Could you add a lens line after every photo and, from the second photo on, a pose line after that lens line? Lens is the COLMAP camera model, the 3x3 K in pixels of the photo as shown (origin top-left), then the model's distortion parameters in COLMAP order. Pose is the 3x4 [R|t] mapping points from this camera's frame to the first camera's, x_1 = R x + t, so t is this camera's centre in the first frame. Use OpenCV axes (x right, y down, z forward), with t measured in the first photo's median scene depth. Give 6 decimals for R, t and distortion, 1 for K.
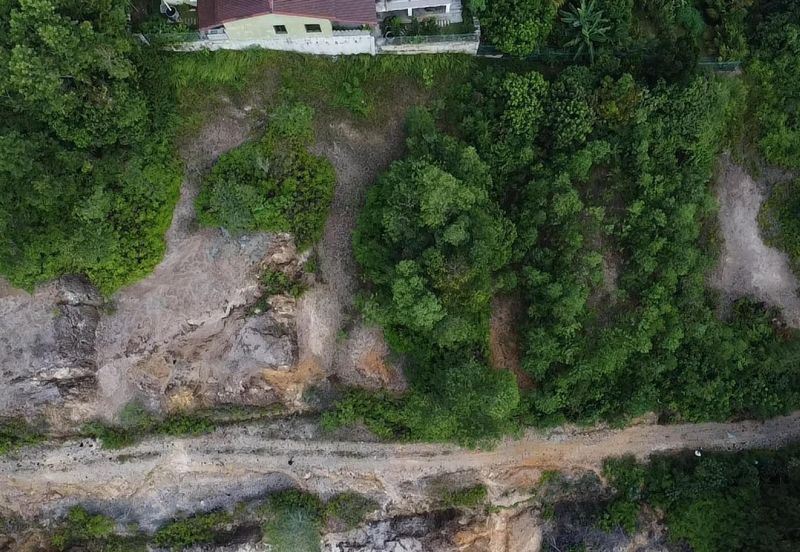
lens RADIAL K [[738.6, 0, 403.0], [0, 738.6, 280.2], [0, 0, 1]] dist [-0.002695, 0.000000]
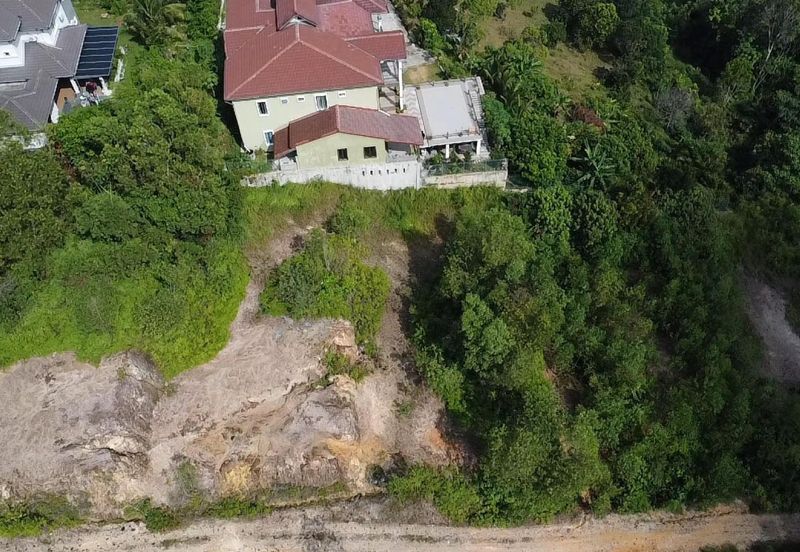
lens RADIAL K [[738.6, 0, 398.6], [0, 738.6, 282.4], [0, 0, 1]] dist [-0.002695, 0.000000]
pose [[0.998844, -0.041140, 0.024855, -0.109321], [0.048063, 0.859783, -0.508392, 0.428737], [-0.000454, 0.508999, 0.860767, 0.075613]]
